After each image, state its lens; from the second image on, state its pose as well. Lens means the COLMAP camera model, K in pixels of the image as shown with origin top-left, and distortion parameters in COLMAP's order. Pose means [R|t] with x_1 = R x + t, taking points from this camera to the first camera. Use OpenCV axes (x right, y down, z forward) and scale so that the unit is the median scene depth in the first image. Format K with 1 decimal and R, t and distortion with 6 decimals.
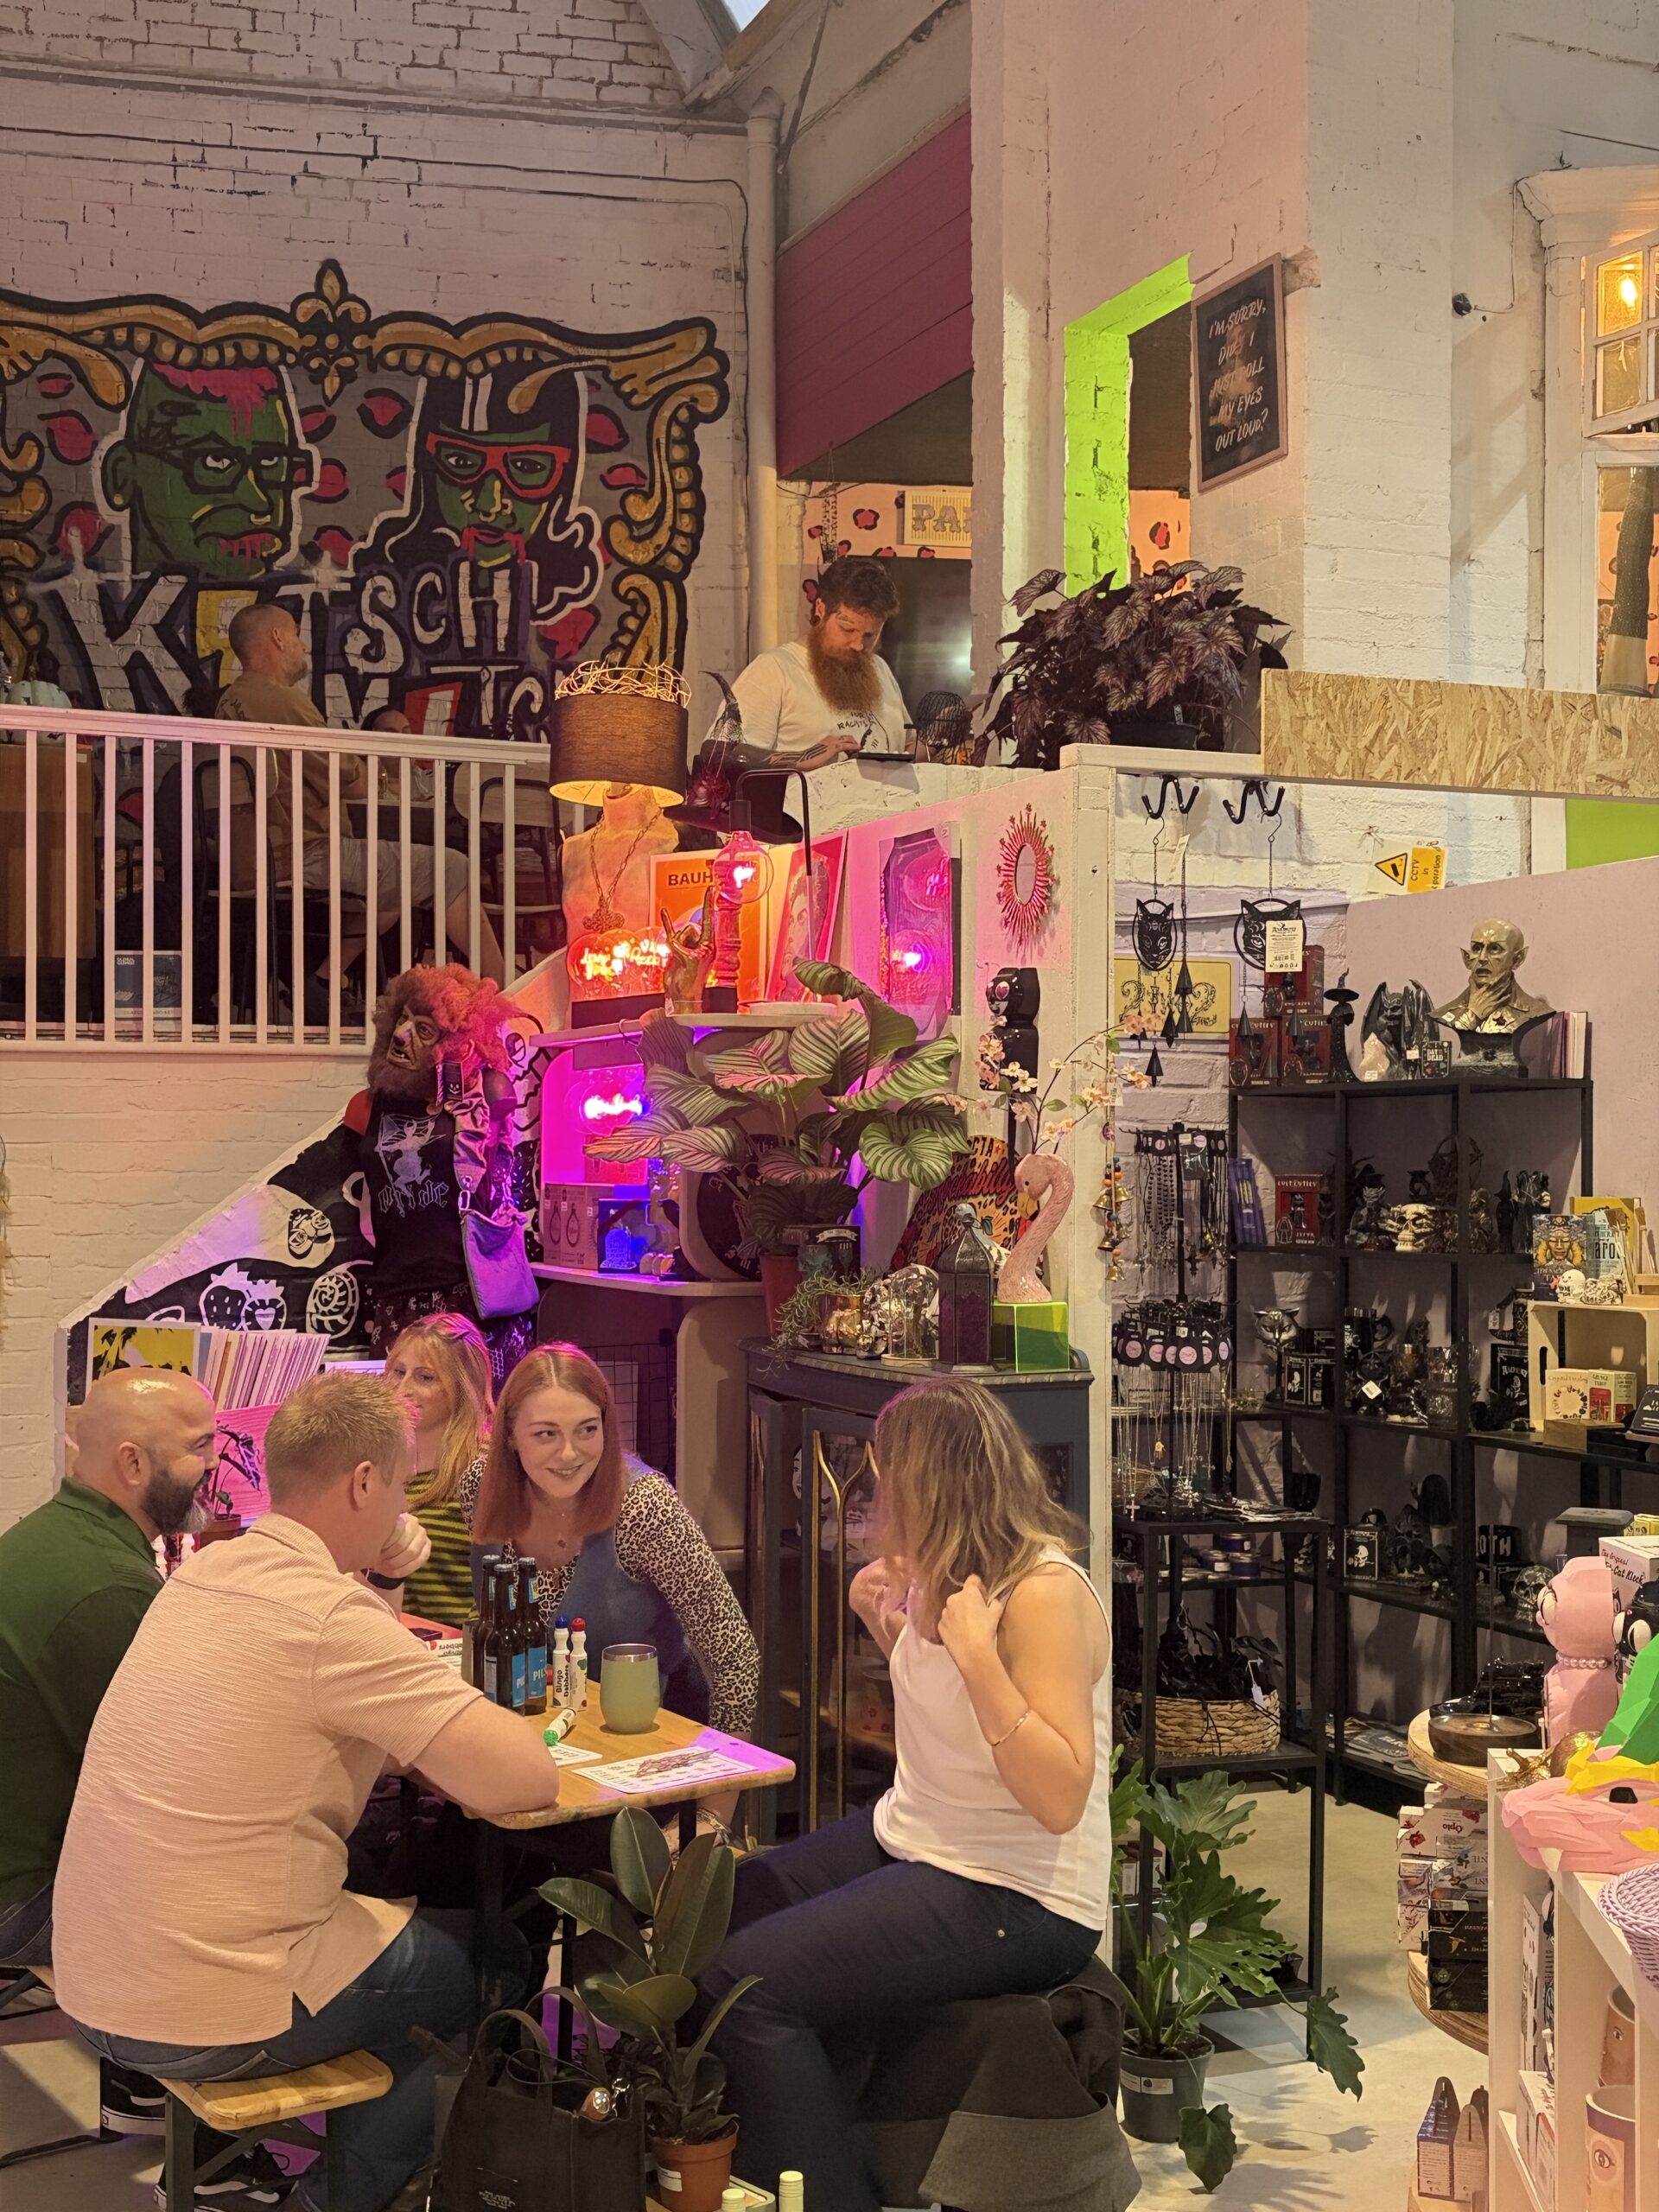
lens RADIAL K [[2840.3, 0, 821.7], [0, 2840.3, 1118.6], [0, 0, 1]] dist [0.040606, 0.000000]
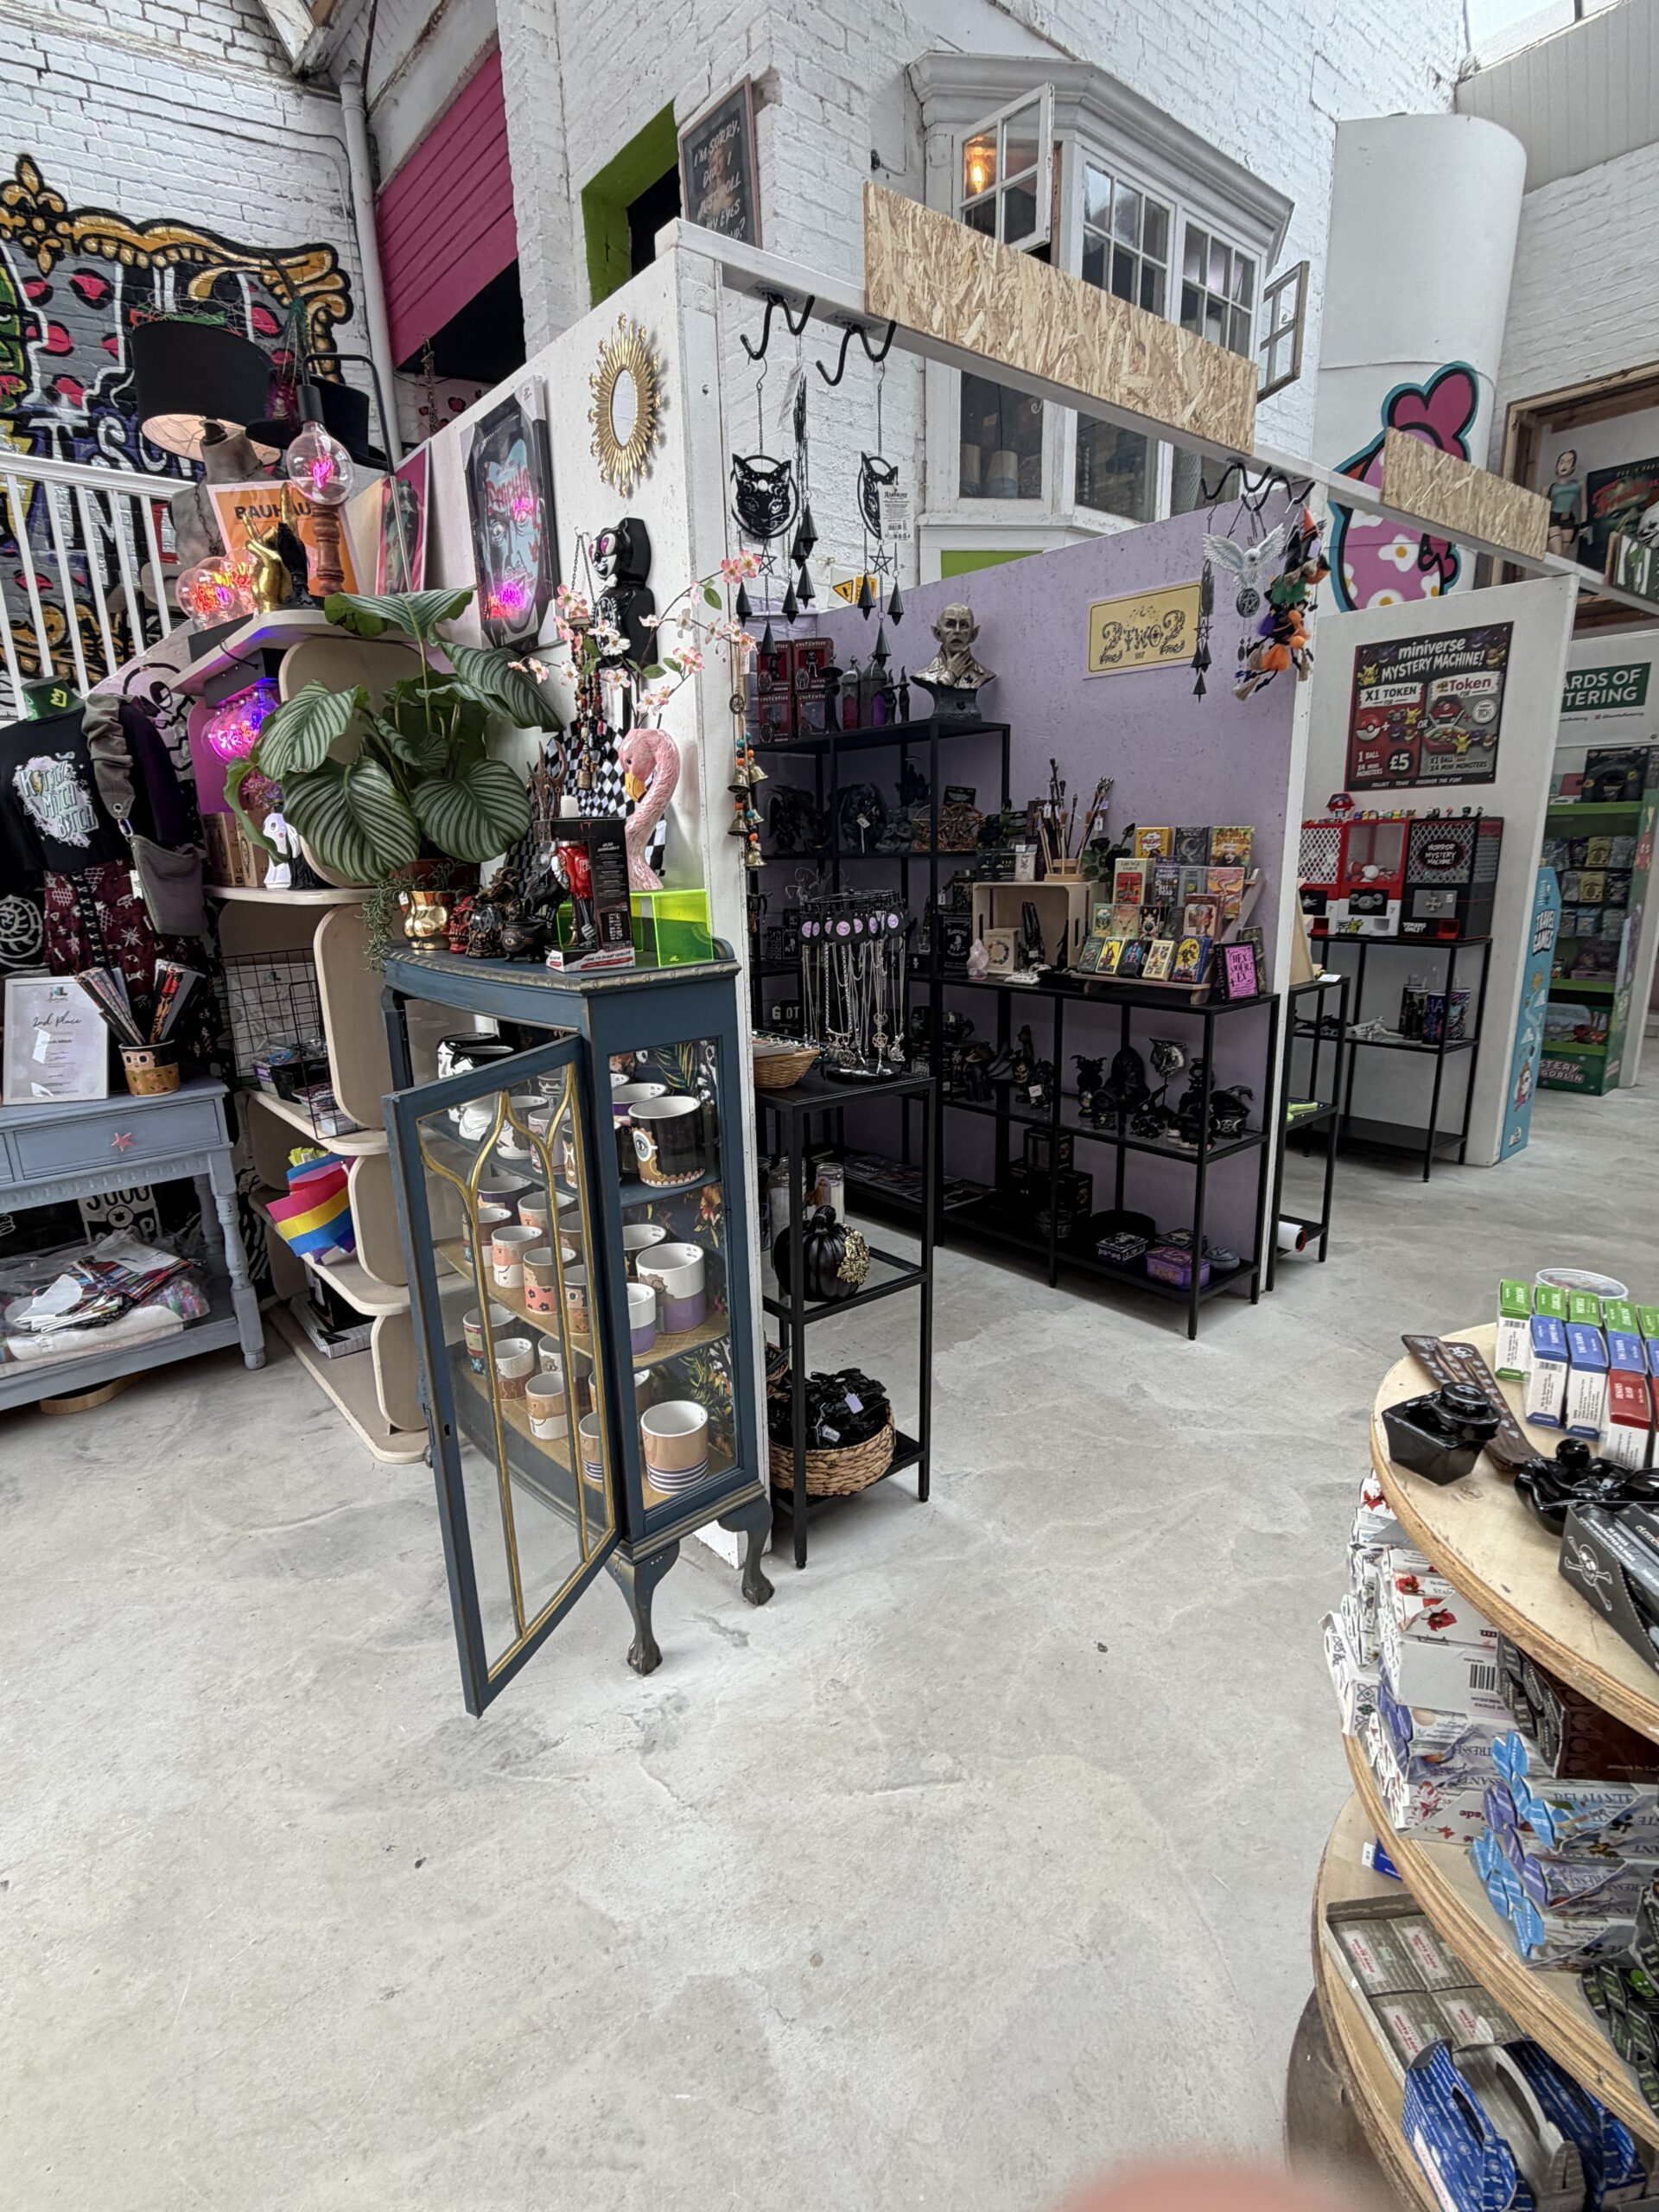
lens RADIAL K [[1134.0, 0, 826.1], [0, 1134.0, 1115.0], [0, 0, 1]] dist [0.004748, -0.000071]
pose [[0.959527, -0.095361, 0.264981, 0.010935], [0.027584, 0.968224, 0.248559, 0.028412], [-0.280264, -0.231189, 0.931667, 0.393826]]
